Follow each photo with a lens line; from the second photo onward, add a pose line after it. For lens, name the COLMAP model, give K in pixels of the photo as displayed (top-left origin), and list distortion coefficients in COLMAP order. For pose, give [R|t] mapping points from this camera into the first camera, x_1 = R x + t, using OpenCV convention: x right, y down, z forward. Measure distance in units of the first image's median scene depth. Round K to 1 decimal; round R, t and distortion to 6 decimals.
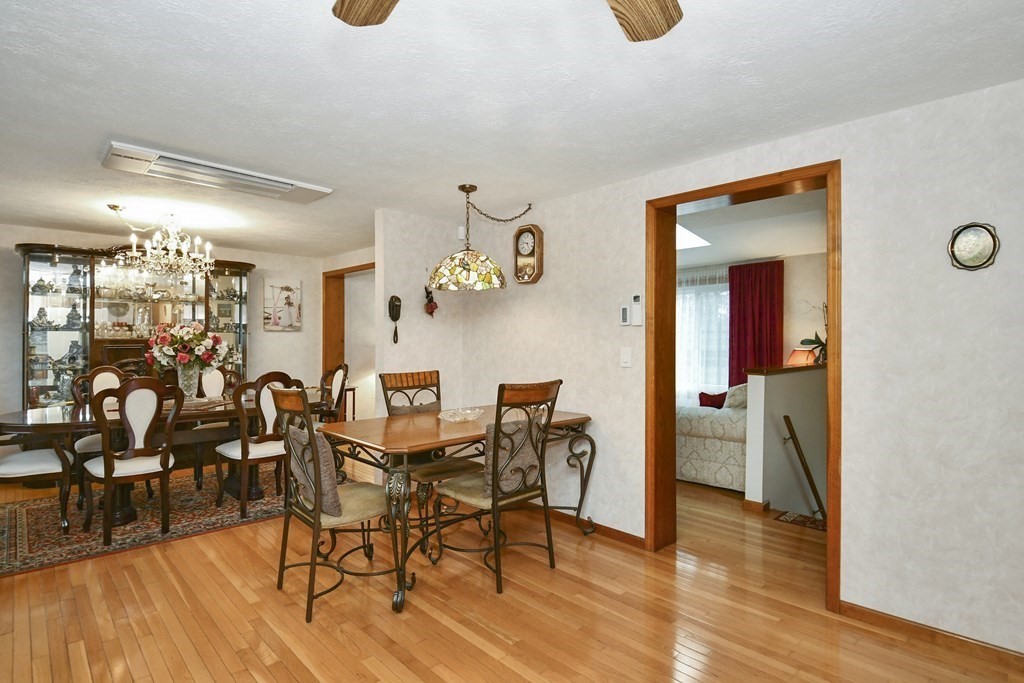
lens RADIAL K [[500.2, 0, 512.0], [0, 500.2, 341.5], [0, 0, 1]] dist [0.000755, -0.000172]
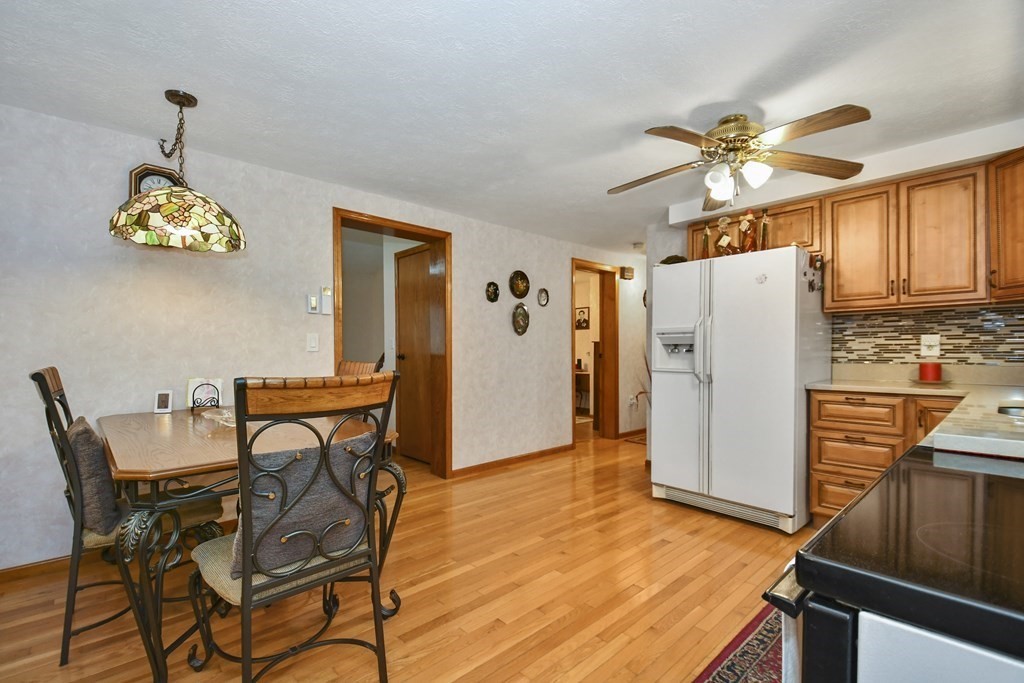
lens RADIAL K [[453.5, 0, 502.8], [0, 453.5, 352.7], [0, 0, 1]] dist [0.010606, -0.021299]
pose [[0.039432, -0.007428, 0.999195, -0.710211], [0.005501, 0.999959, 0.007216, 0.046699], [-0.999207, 0.005212, 0.039471, 0.529102]]
